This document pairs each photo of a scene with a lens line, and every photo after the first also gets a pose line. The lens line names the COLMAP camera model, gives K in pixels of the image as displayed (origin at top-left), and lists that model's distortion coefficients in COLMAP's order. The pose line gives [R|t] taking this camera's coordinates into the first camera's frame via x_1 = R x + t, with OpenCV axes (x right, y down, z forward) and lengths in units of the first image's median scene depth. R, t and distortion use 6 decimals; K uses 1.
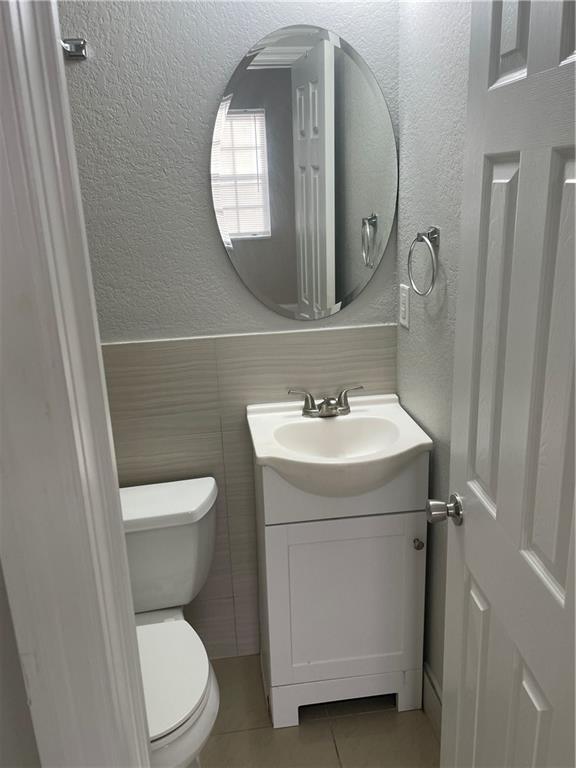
lens RADIAL K [[642.8, 0, 289.0], [0, 642.8, 385.4], [0, 0, 1]] dist [0.057701, -0.047518]
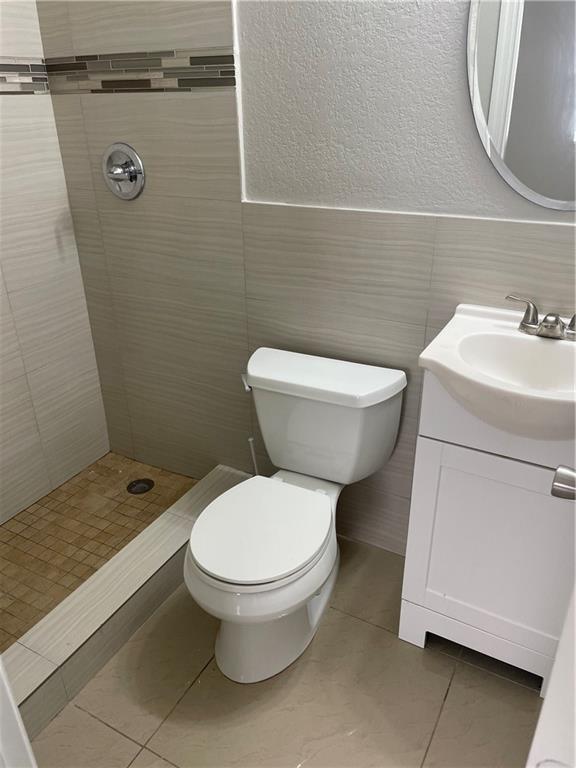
lens RADIAL K [[591.3, 0, 288.1], [0, 591.3, 383.1], [0, 0, 1]] dist [0.082891, -0.112397]
pose [[0.794024, 0.286303, -0.536243, 0.220005], [-0.196417, 0.955660, 0.219395, 0.003404], [0.575280, -0.068878, 0.815052, 0.212671]]
